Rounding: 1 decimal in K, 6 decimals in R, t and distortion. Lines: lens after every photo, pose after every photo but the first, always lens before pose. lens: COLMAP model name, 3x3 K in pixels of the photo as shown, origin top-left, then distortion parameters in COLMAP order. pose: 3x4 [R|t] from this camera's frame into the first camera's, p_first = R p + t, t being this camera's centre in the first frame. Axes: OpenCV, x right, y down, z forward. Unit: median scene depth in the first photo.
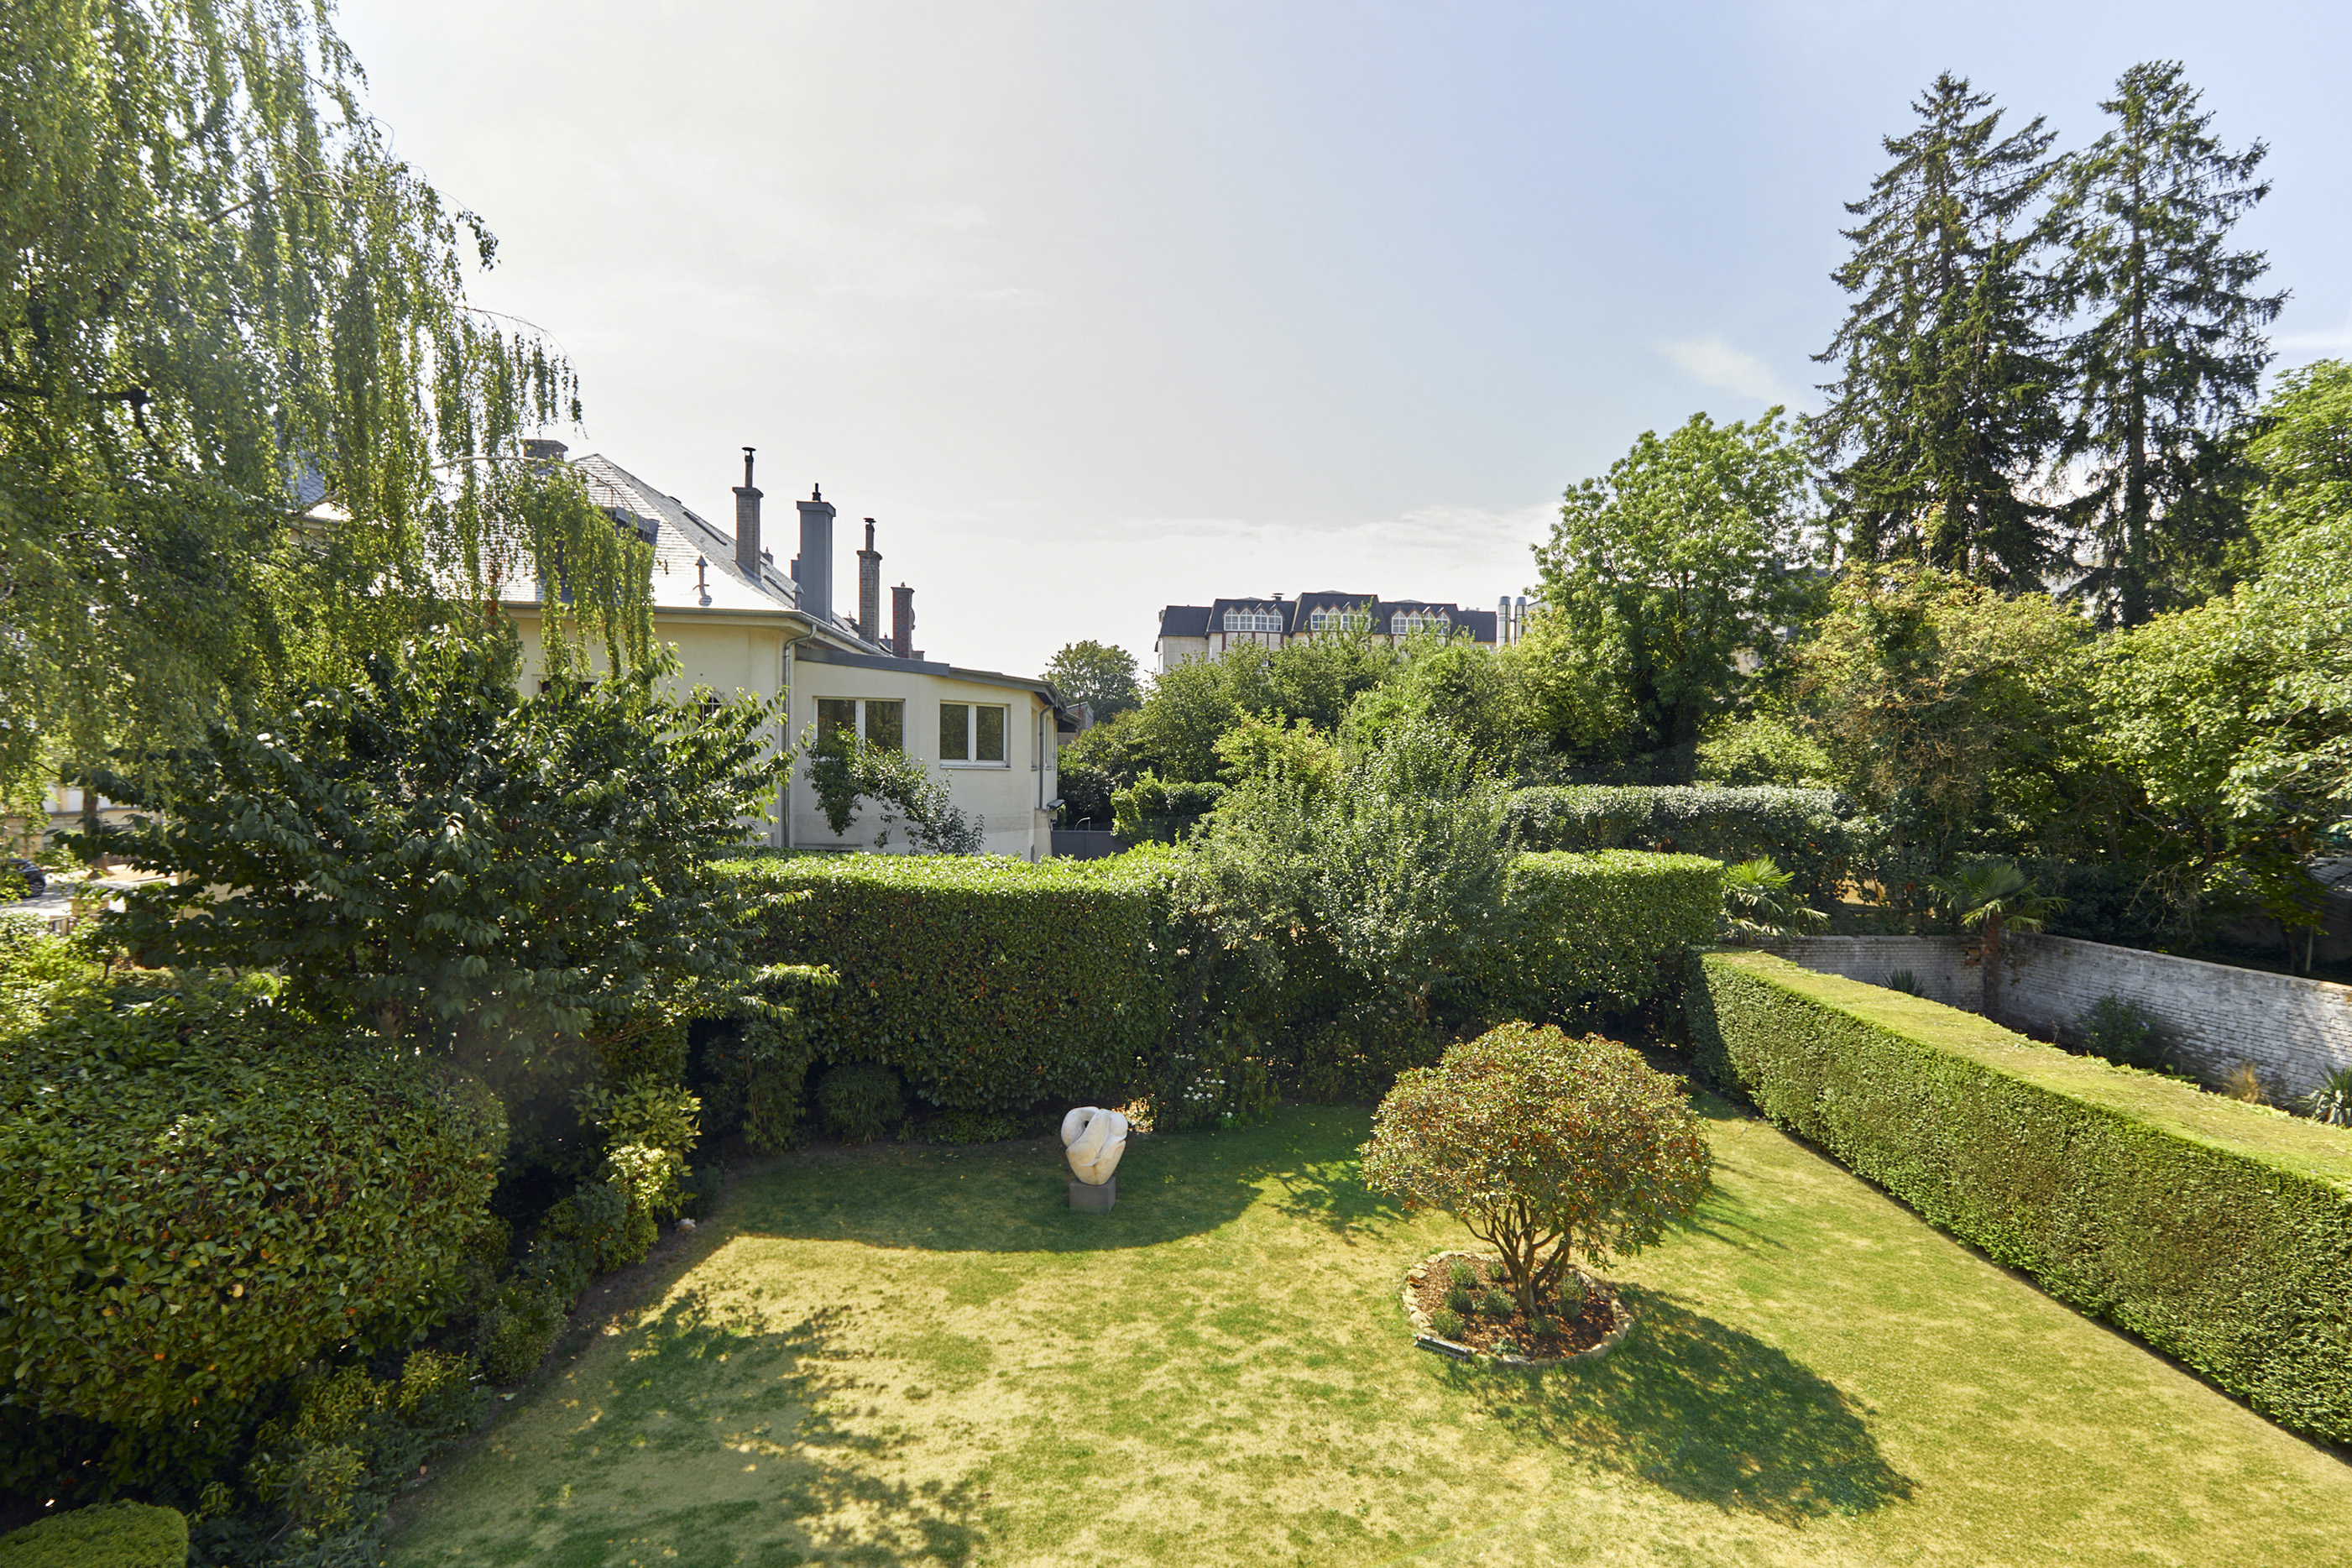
lens RADIAL K [[1010.1, 0, 1174.5], [0, 1010.1, 760.4], [0, 0, 1]] dist [0.006712, -0.001410]
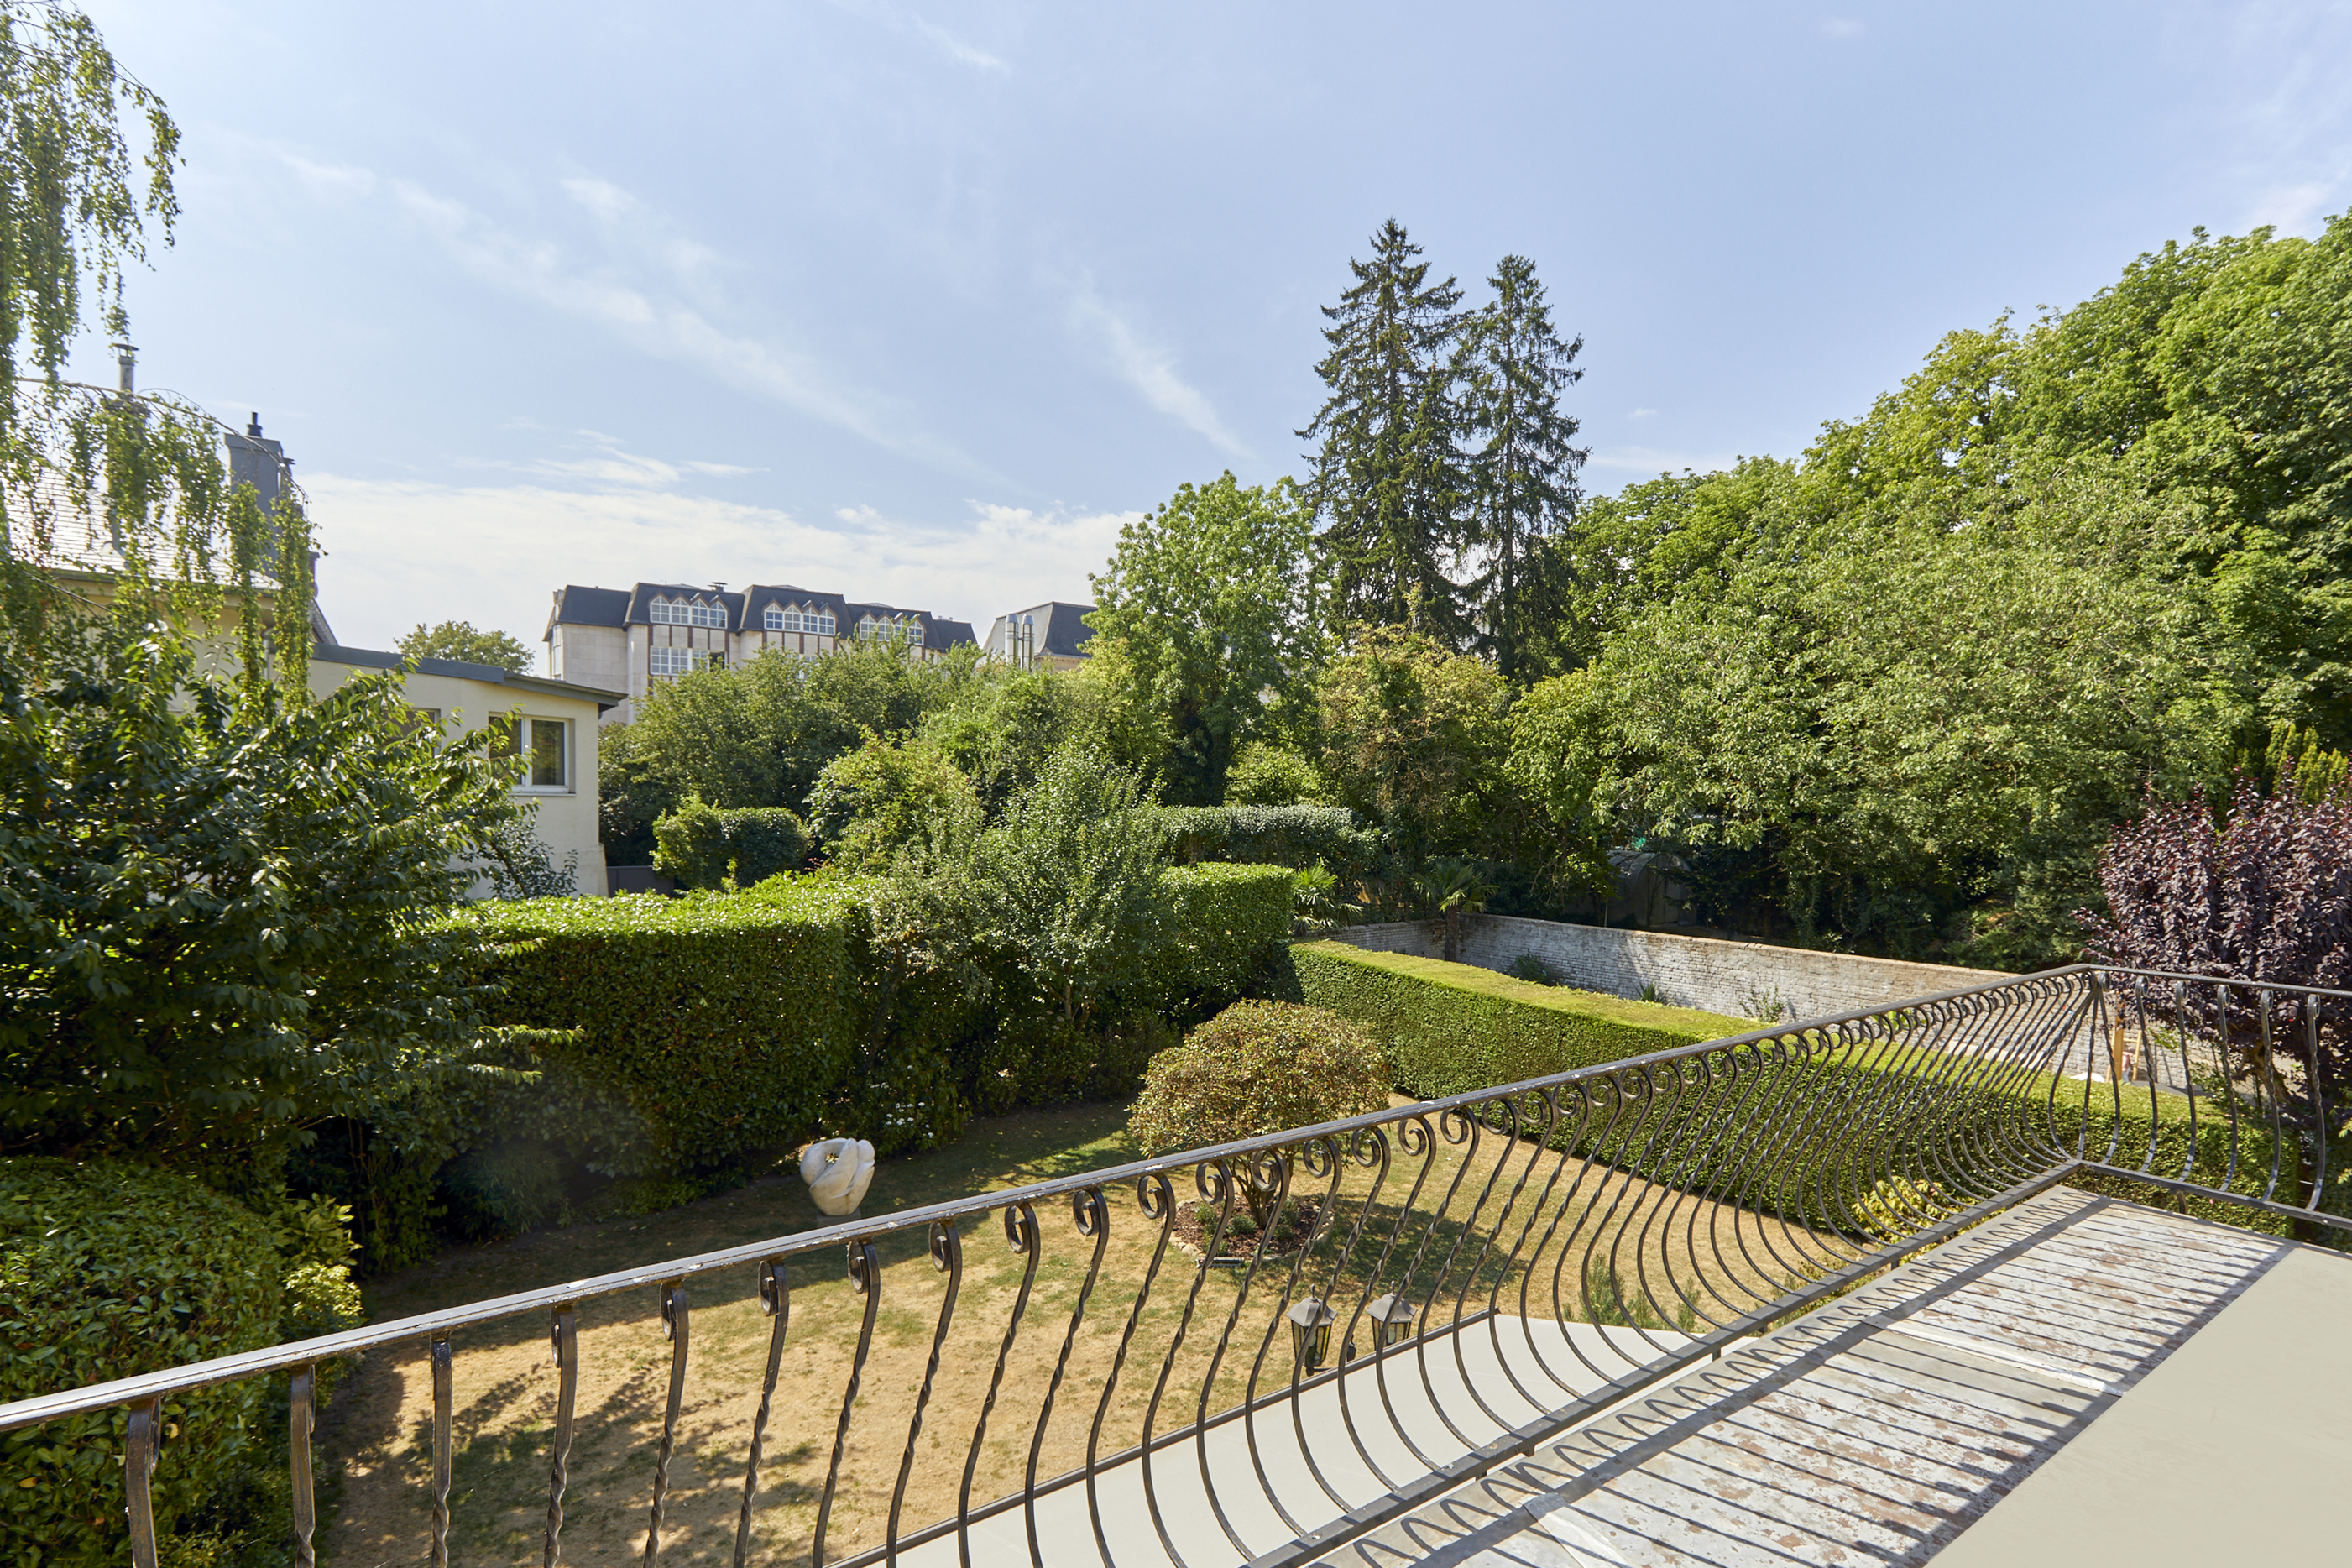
lens RADIAL K [[1129.3, 0, 1178.3], [0, 1129.3, 797.8], [0, 0, 1]] dist [0.000507, 0.000545]
pose [[0.861875, -0.008723, 0.507046, -0.173016], [-0.000209, 0.999846, 0.017556, -0.004910], [-0.507121, -0.015237, 0.861740, -0.057088]]
